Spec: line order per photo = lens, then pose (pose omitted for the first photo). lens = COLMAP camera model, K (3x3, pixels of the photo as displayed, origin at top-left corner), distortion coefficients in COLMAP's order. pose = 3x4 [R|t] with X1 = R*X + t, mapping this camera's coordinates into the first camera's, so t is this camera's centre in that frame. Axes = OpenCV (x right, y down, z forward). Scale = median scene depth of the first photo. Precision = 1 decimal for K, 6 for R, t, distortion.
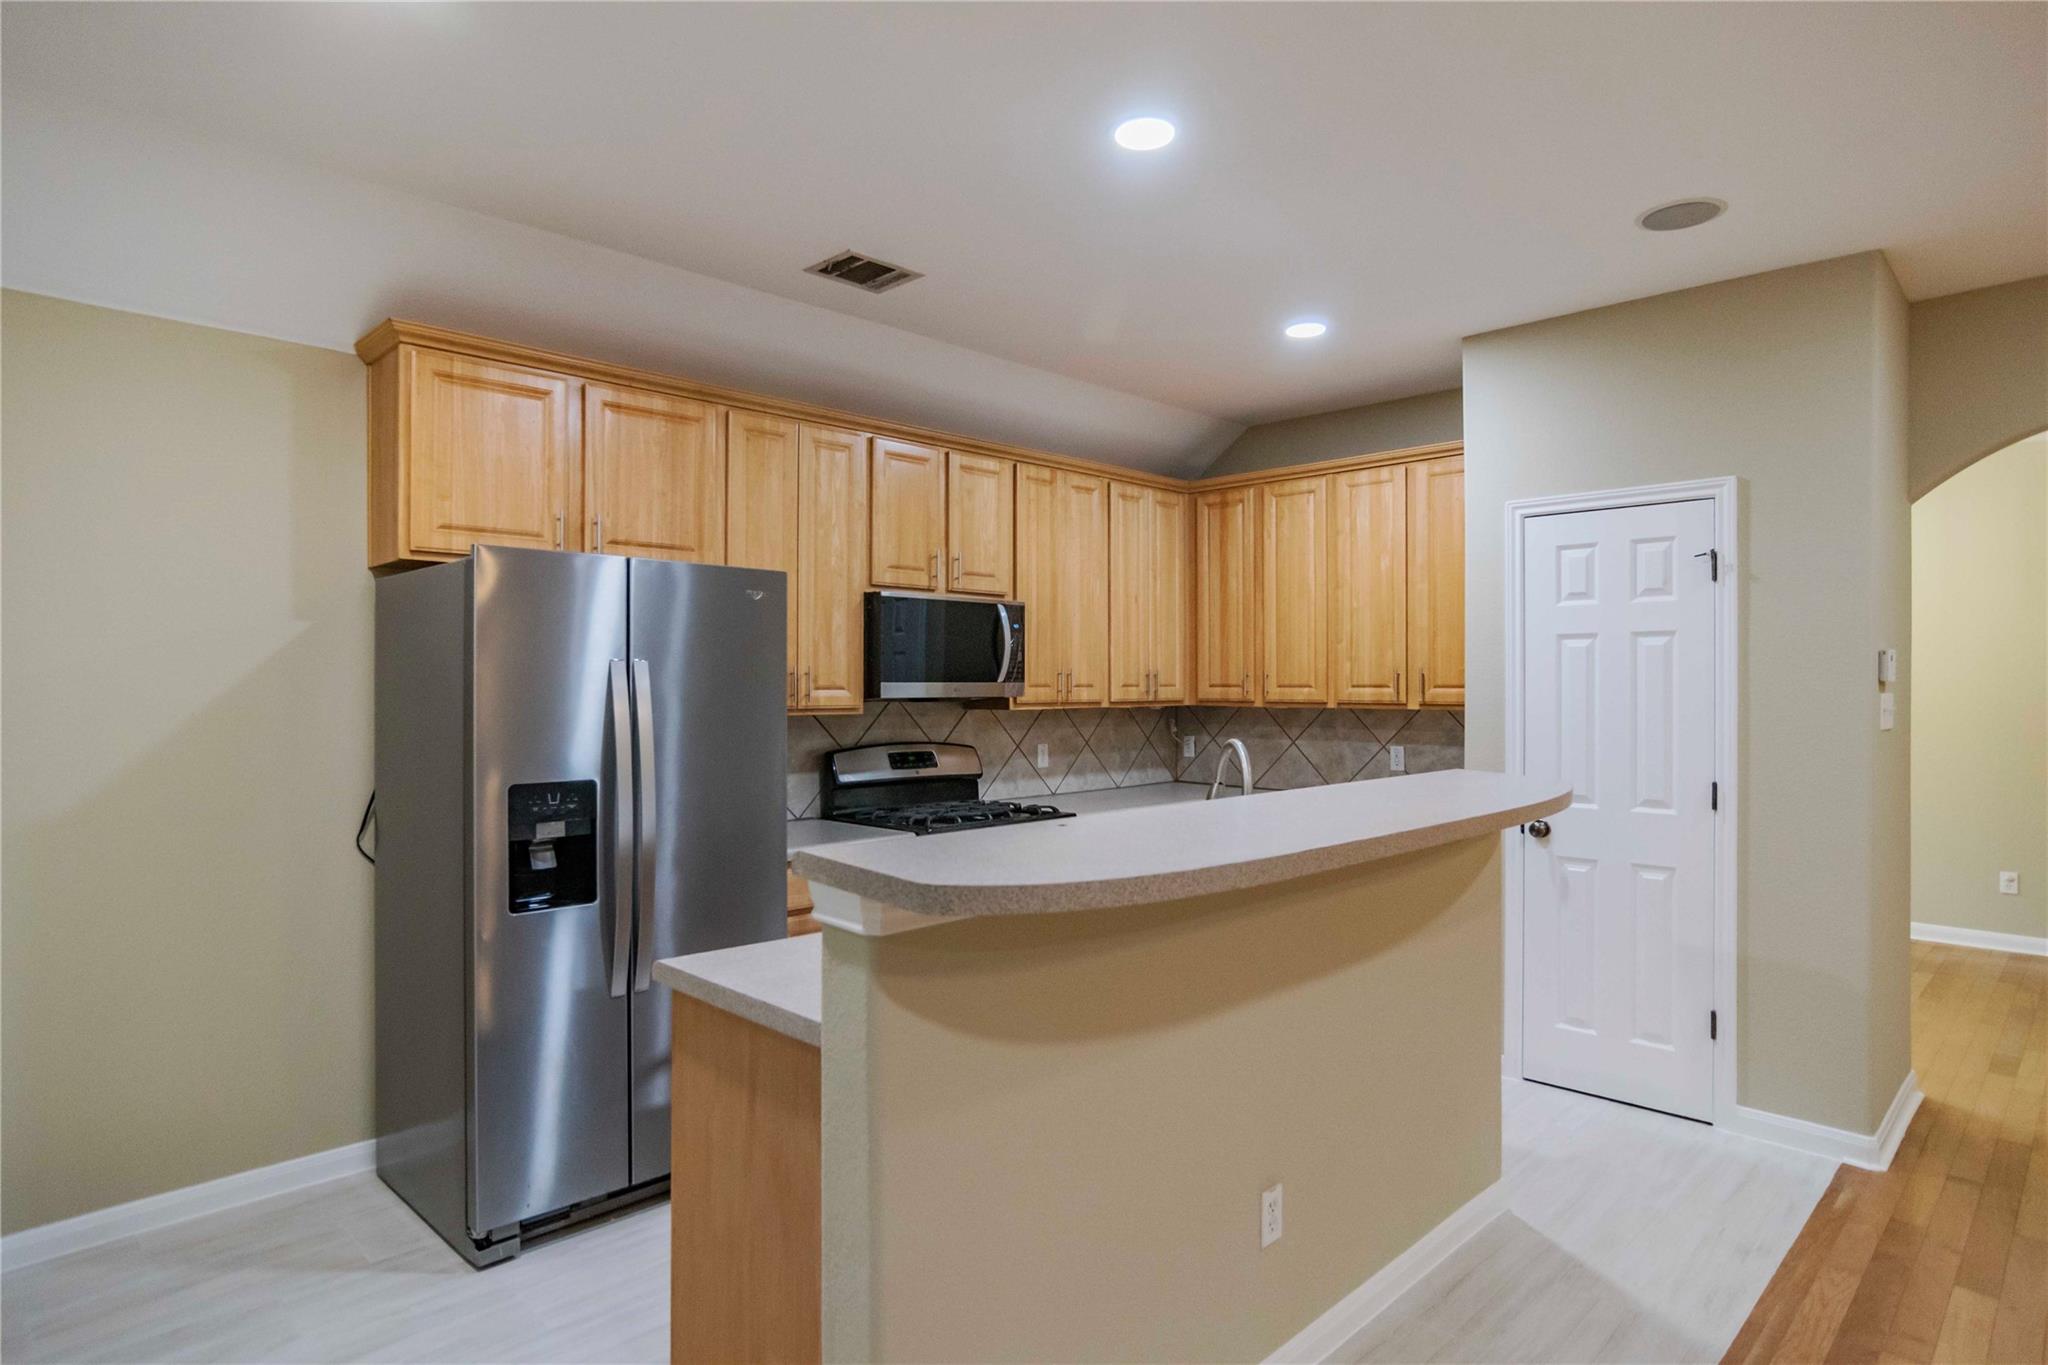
lens RADIAL K [[1129.0, 0, 1018.3], [0, 1129.0, 659.4], [0, 0, 1]] dist [-0.055359, 0.038724]
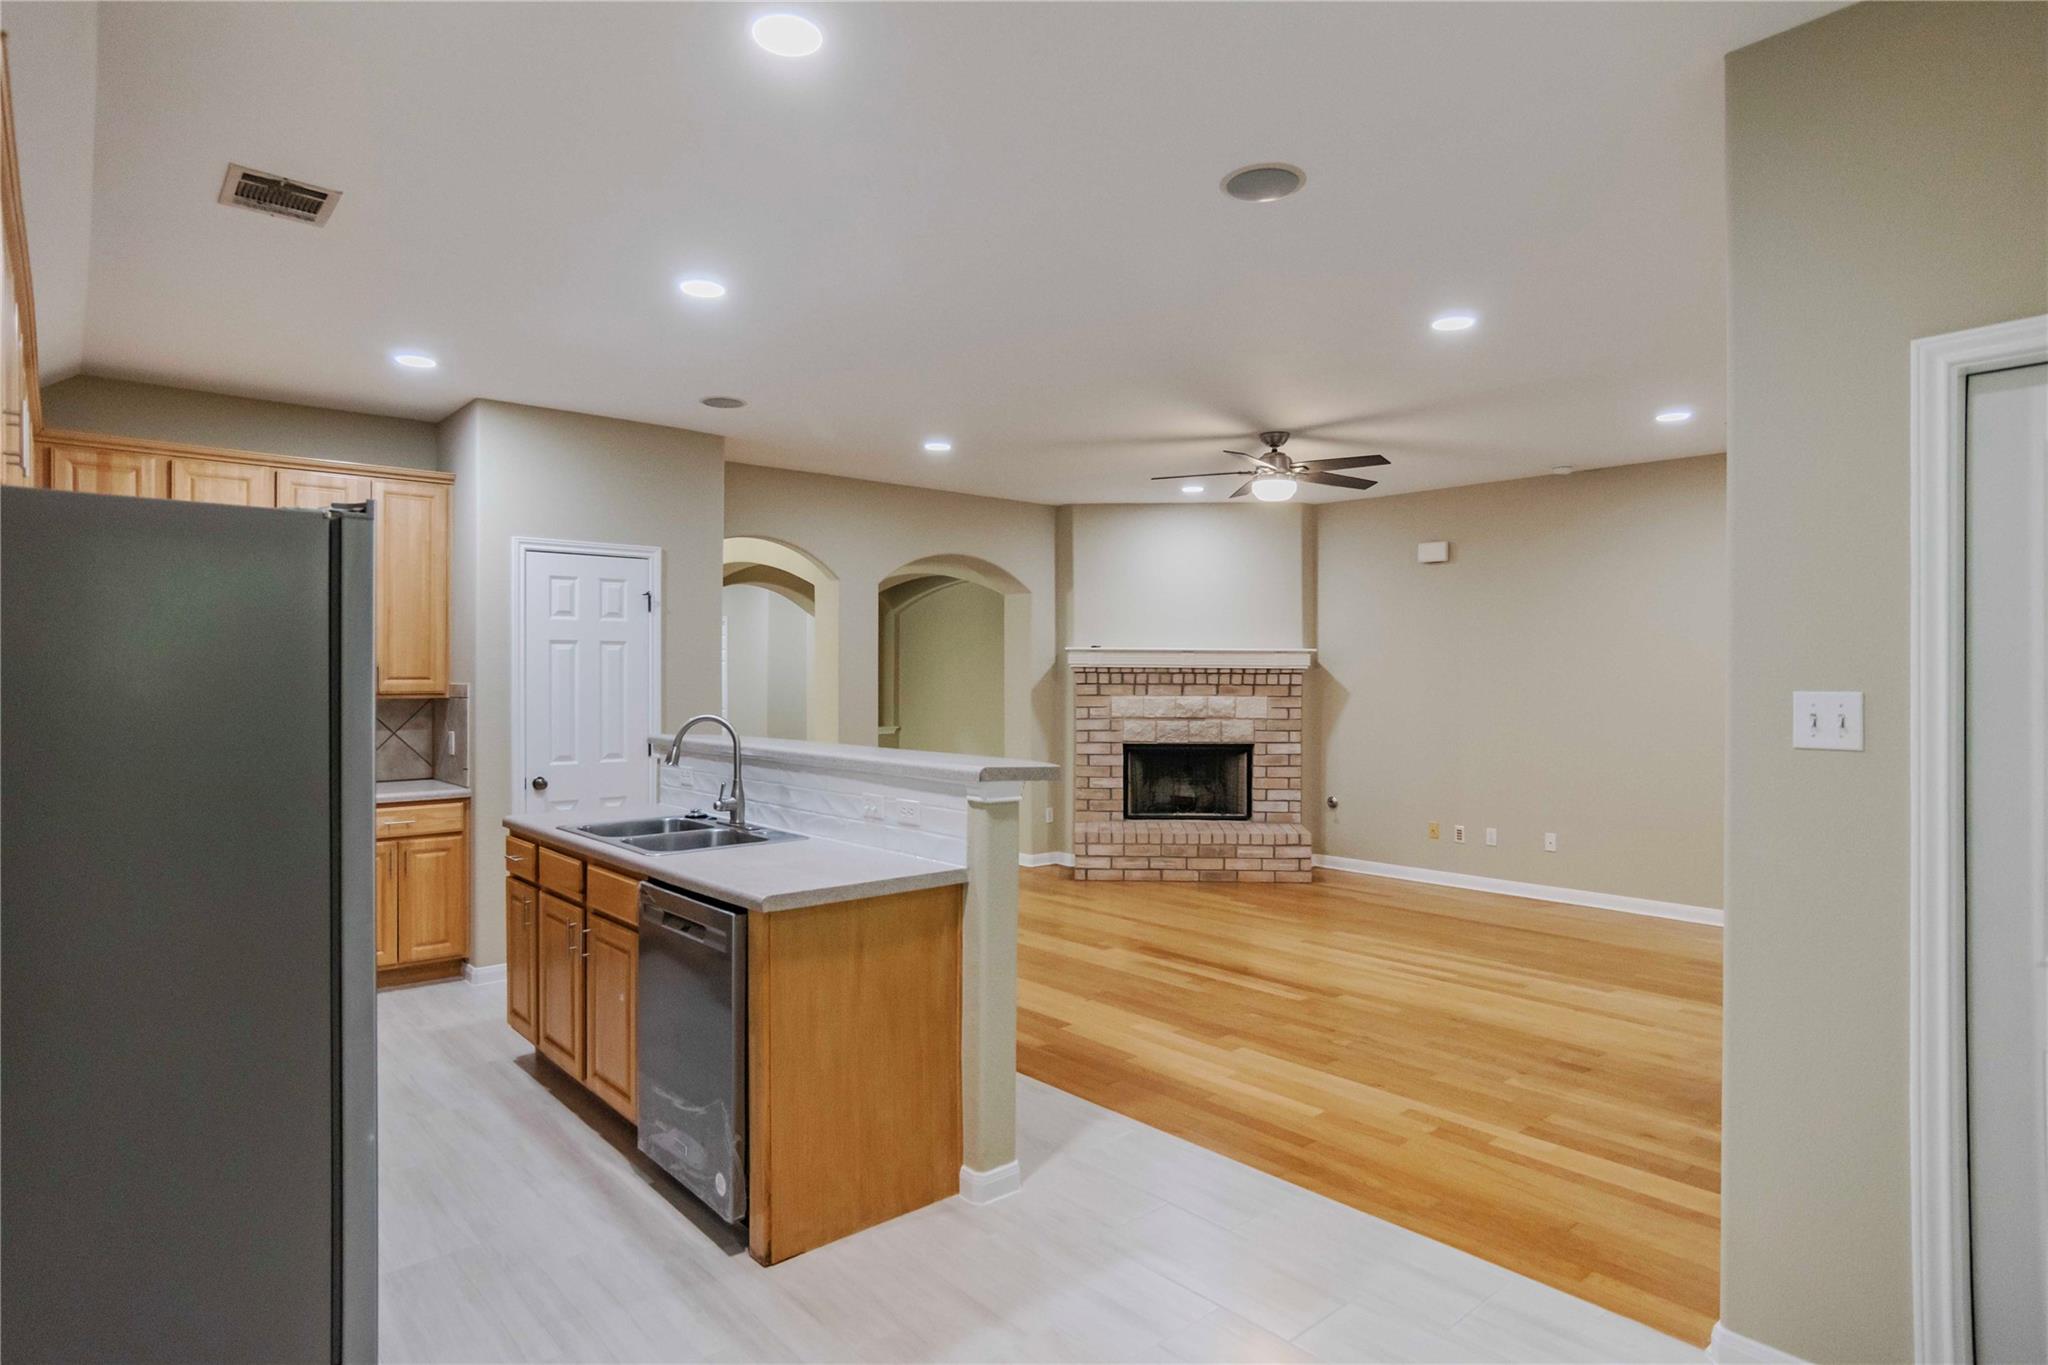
lens RADIAL K [[1129.0, 0, 1018.3], [0, 1129.0, 659.4], [0, 0, 1]] dist [-0.055359, 0.038724]
pose [[0.065150, 0.011850, 0.997805, -0.780240], [-0.024519, 0.999647, -0.010271, 0.000986], [-0.997574, -0.023796, 0.065417, 0.309626]]
